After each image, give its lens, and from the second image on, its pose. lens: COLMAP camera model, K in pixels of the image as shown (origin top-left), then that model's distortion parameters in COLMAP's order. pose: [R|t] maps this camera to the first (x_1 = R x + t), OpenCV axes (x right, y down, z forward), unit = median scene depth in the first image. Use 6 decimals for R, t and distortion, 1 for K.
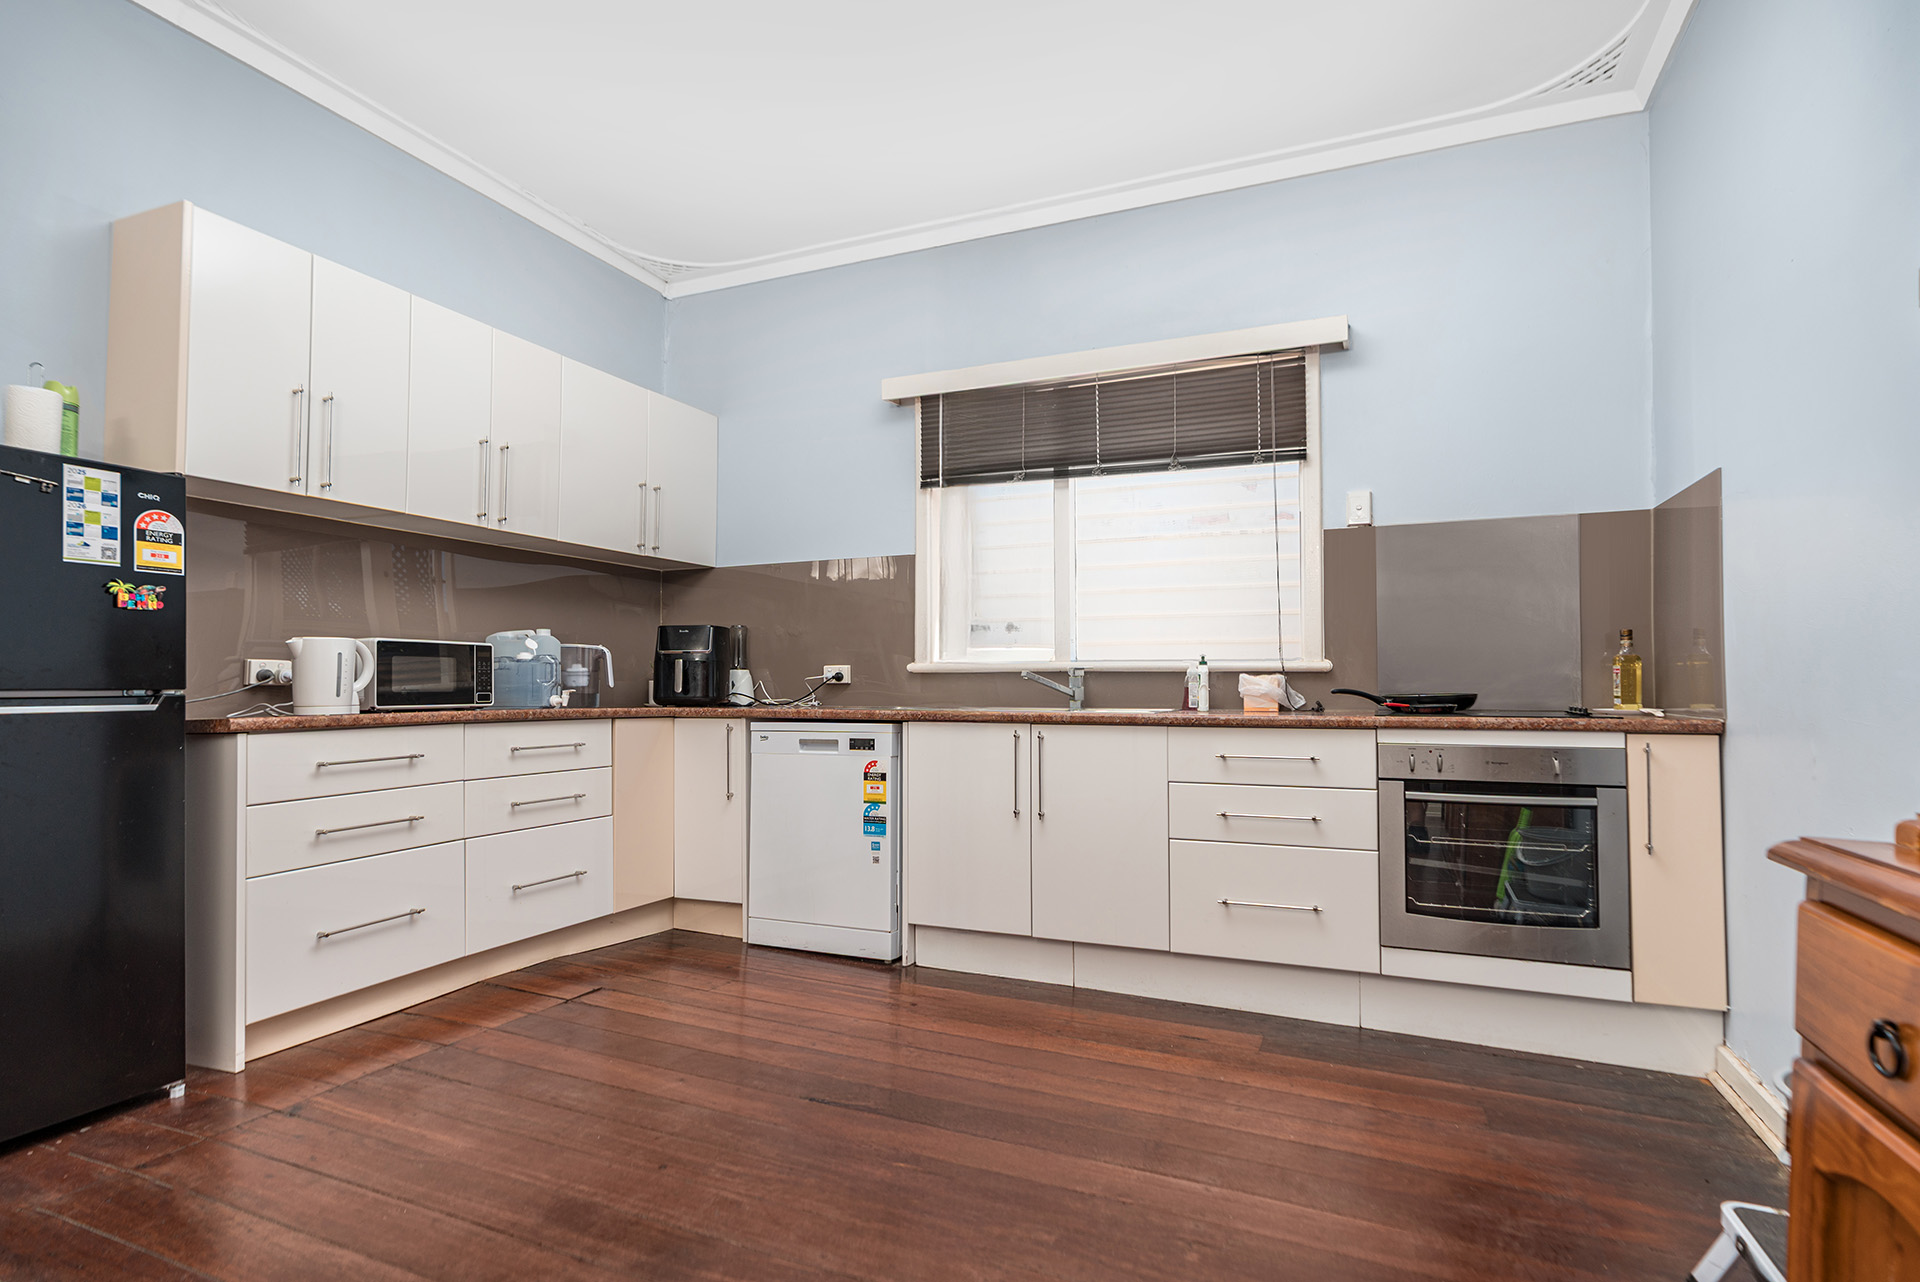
lens RADIAL K [[885.2, 0, 977.4], [0, 885.2, 669.1], [0, 0, 1]] dist [0.000406, -0.000177]
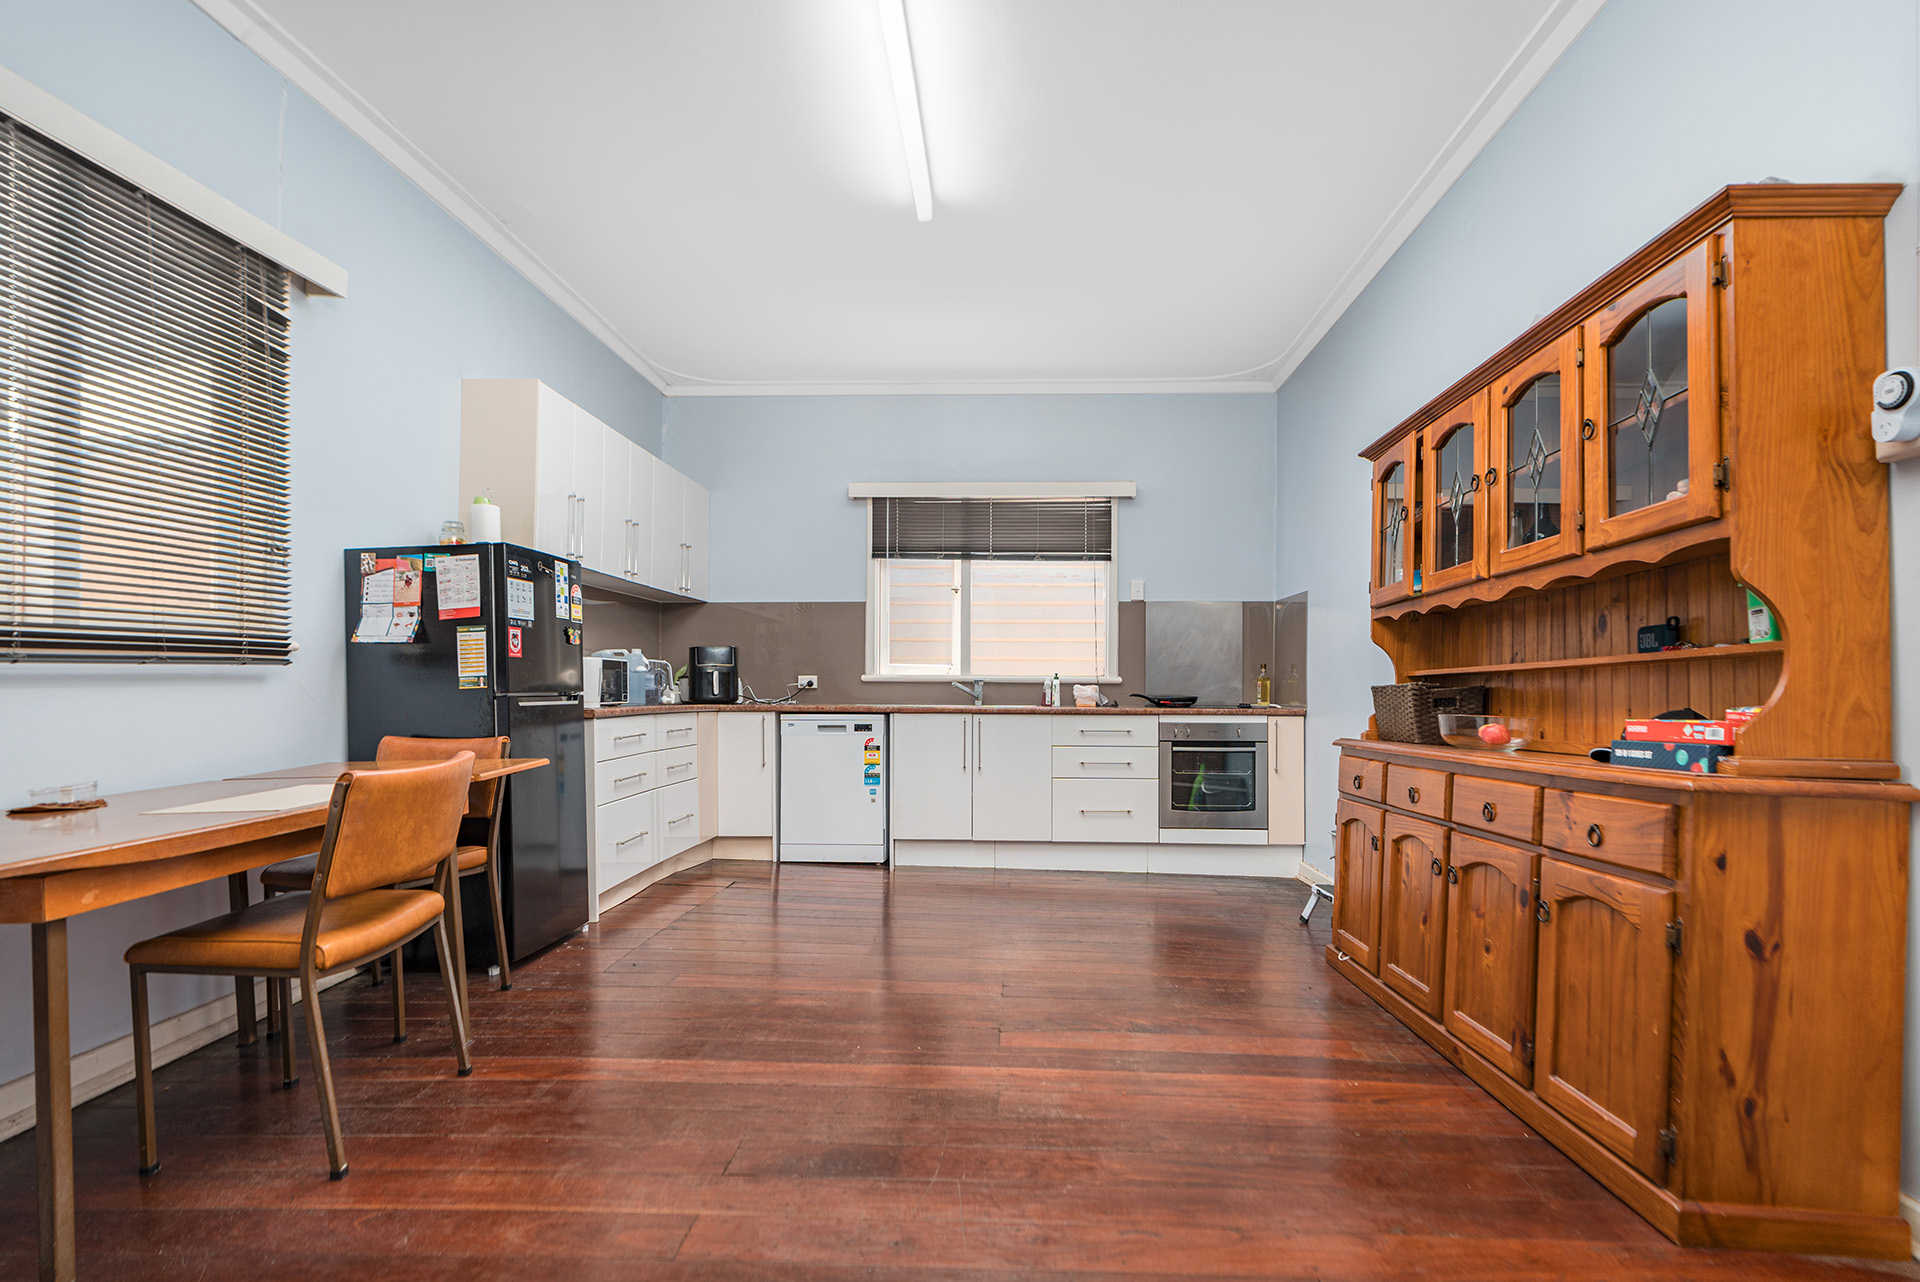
lens RADIAL K [[839.1, 0, 989.2], [0, 839.1, 691.7], [0, 0, 1]] dist [0.000549, -0.000009]
pose [[0.931775, 0.004342, 0.363011, -0.465349], [-0.011760, 0.999765, 0.018227, -0.008721], [-0.362846, -0.021253, 0.931607, -0.468055]]
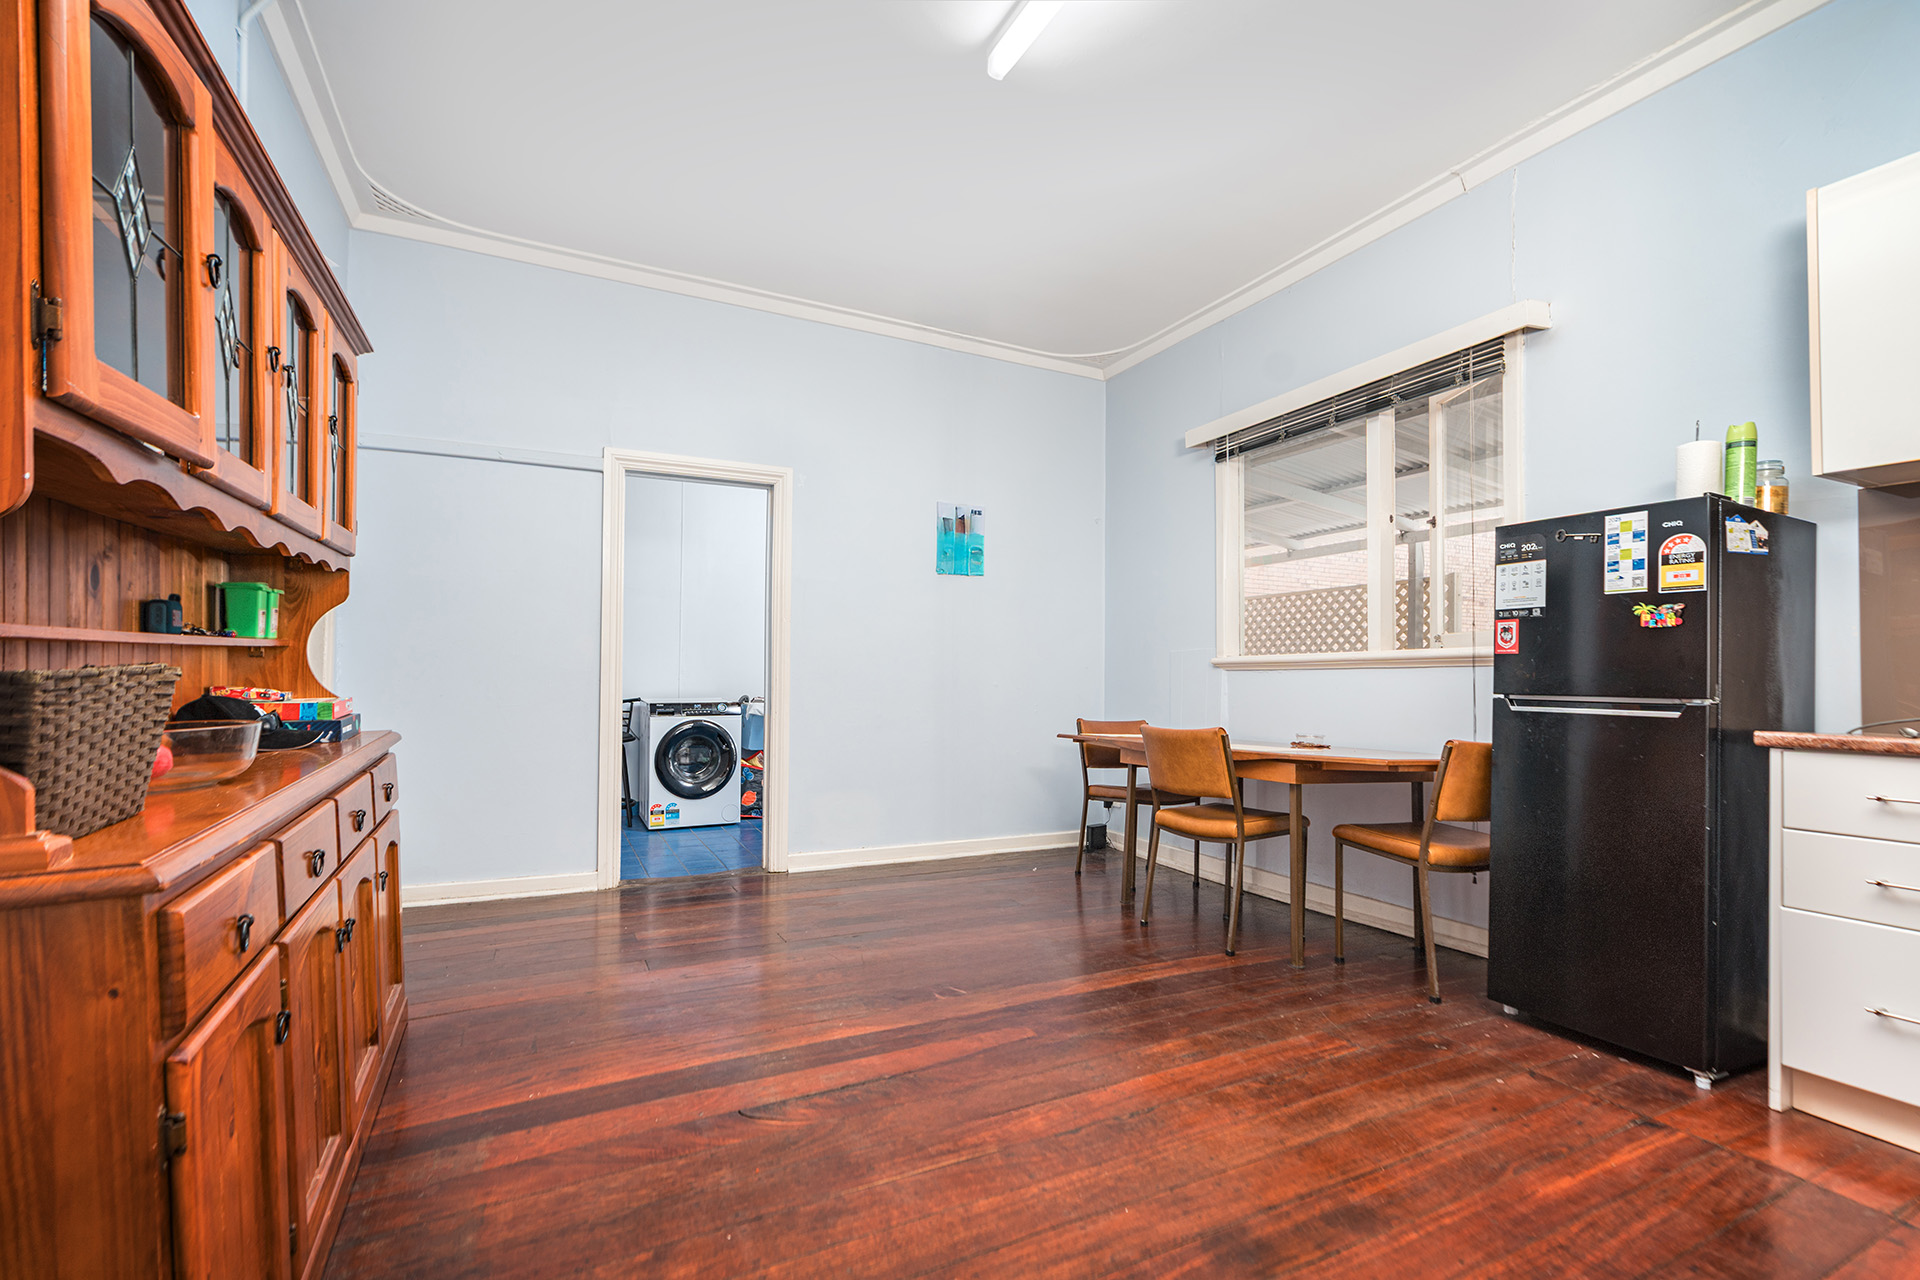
lens RADIAL K [[885.2, 0, 977.4], [0, 885.2, 668.1], [0, 0, 1]] dist [0.000406, -0.000177]
pose [[-0.630753, -0.007666, -0.775946, 0.280116], [0.001672, 0.999935, -0.011238, -0.002328], [0.775982, -0.008386, -0.630700, 0.611314]]
